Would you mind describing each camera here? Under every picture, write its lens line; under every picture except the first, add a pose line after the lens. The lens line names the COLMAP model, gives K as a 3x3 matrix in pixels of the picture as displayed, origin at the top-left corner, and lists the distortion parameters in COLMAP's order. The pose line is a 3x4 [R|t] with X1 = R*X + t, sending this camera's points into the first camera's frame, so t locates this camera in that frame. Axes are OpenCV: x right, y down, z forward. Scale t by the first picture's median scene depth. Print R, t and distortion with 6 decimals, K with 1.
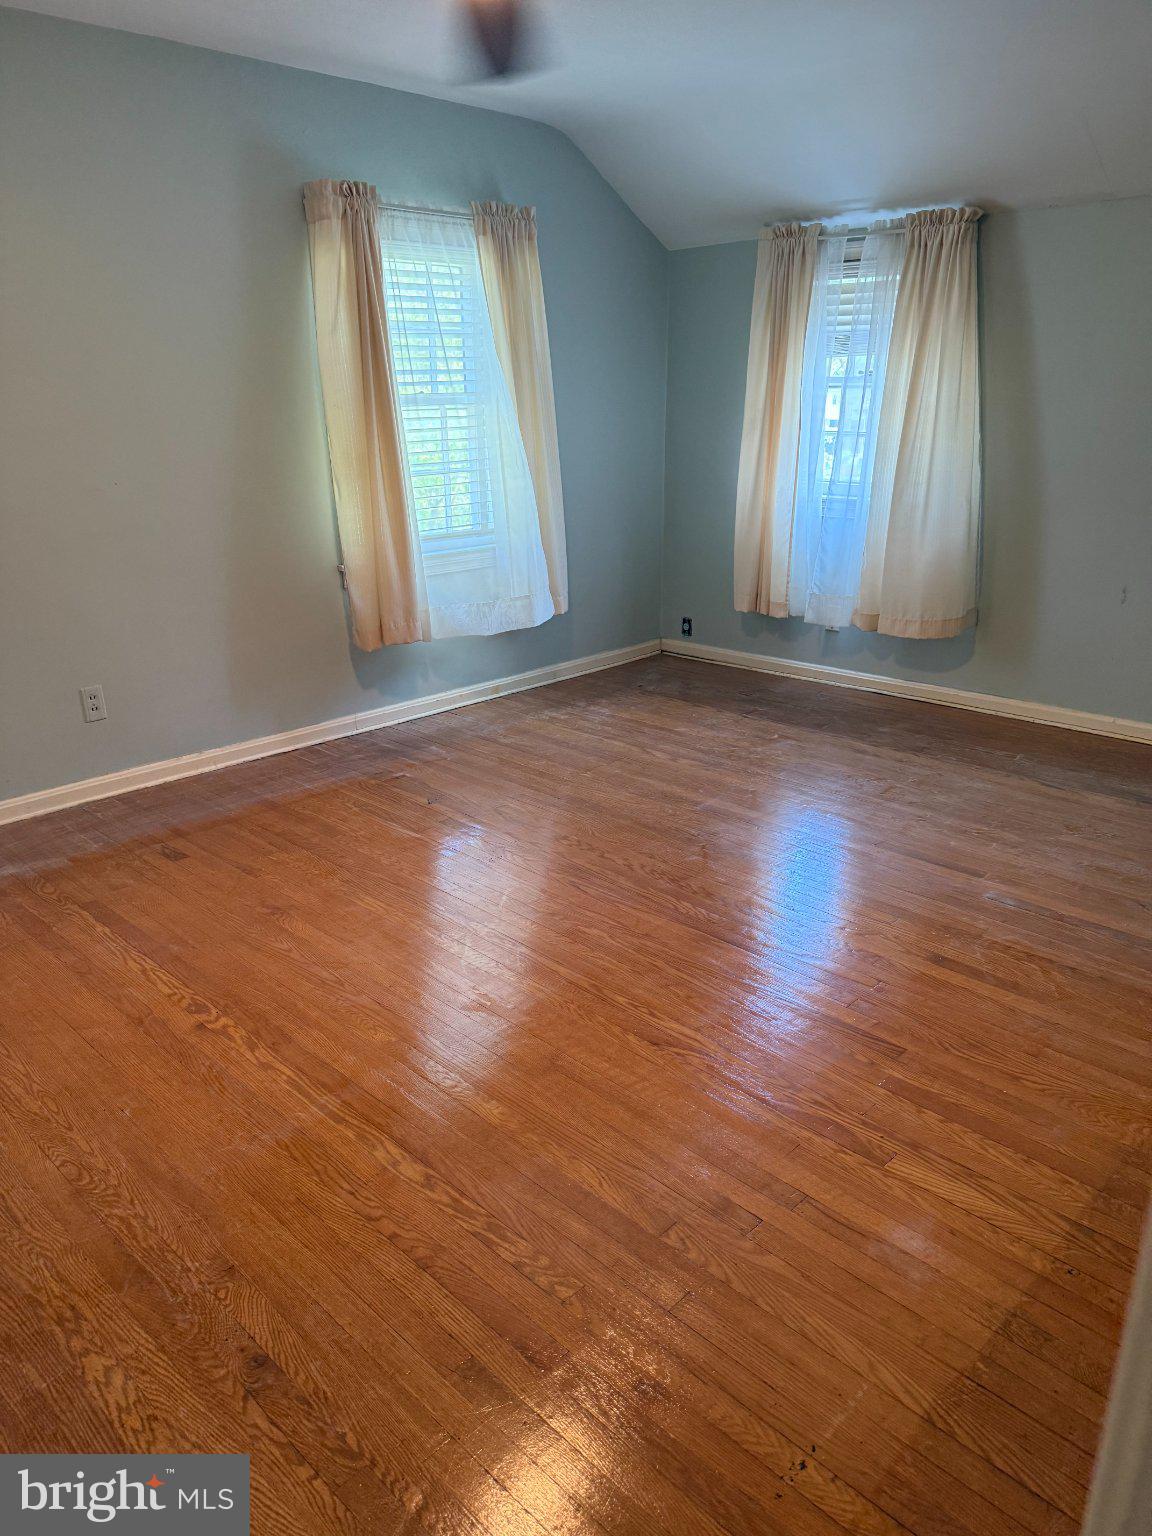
lens RADIAL K [[1082.8, 0, 573.3], [0, 1082.8, 776.6], [0, 0, 1]] dist [0.065219, -0.080791]
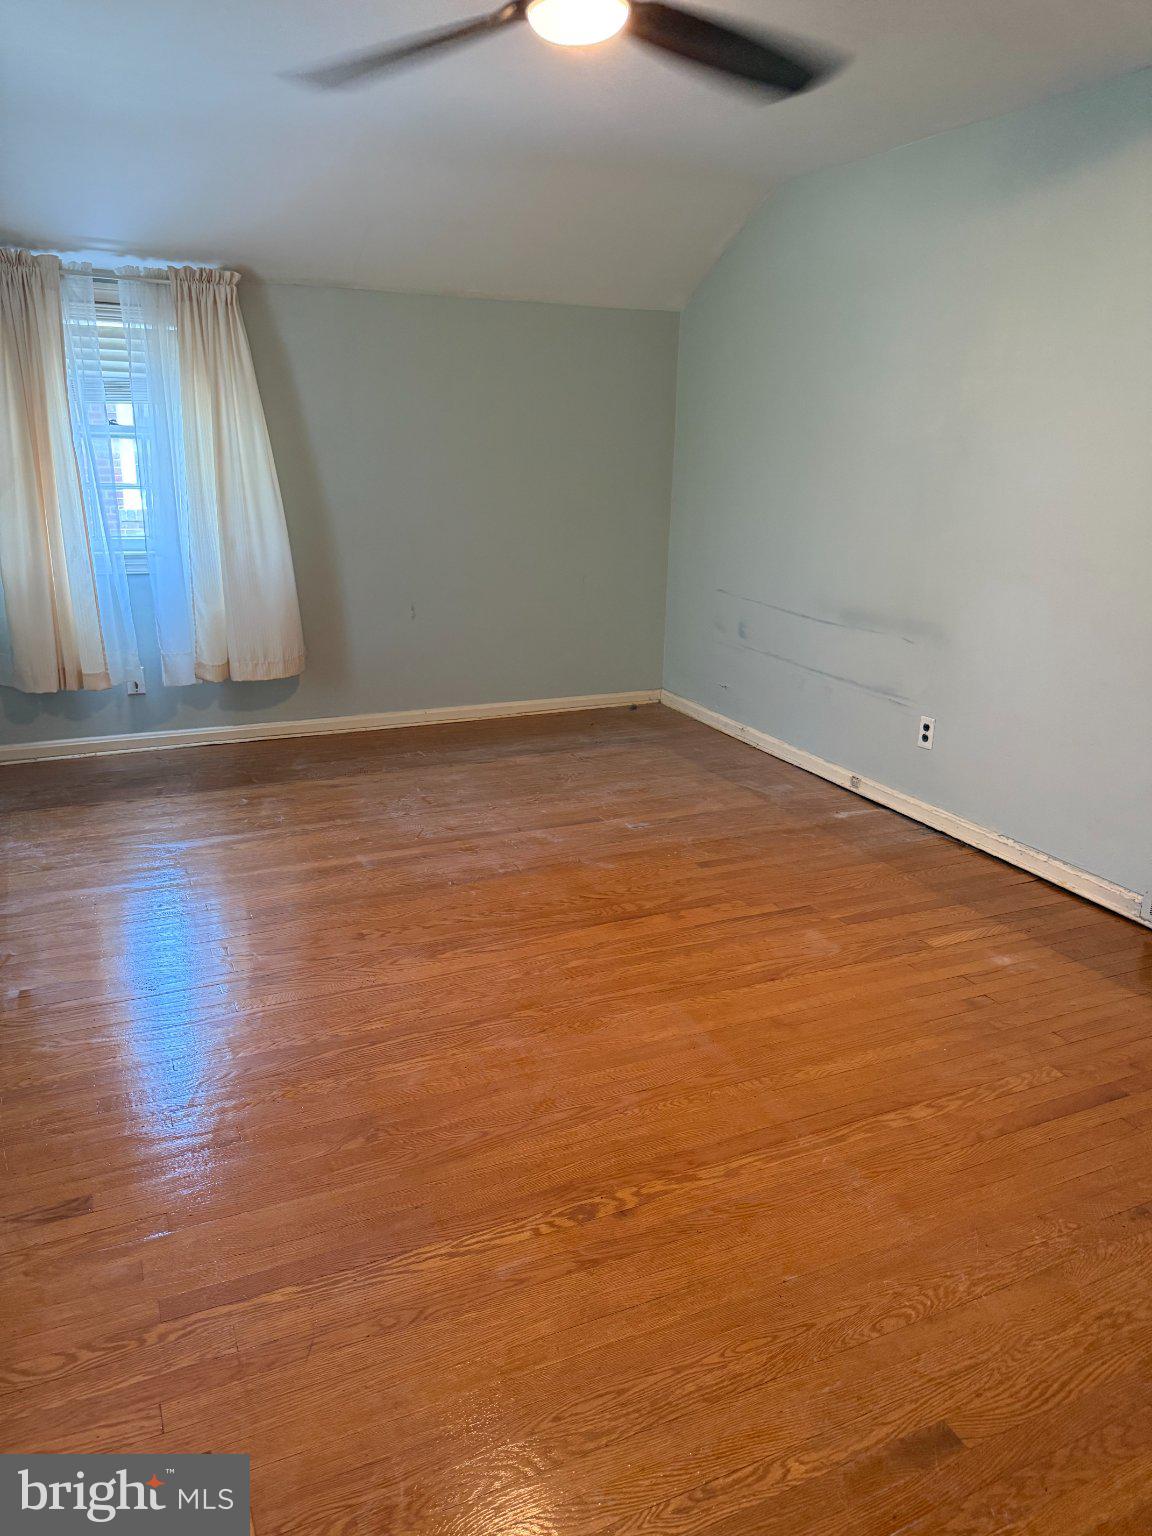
lens RADIAL K [[1082.8, 0, 577.6], [0, 1082.8, 774.0], [0, 0, 1]] dist [0.065219, -0.080791]
pose [[0.345208, -0.255065, 0.903201, -0.583001], [0.295423, 0.942973, 0.153385, -0.123589], [-0.890818, 0.213877, 0.400874, 0.372806]]
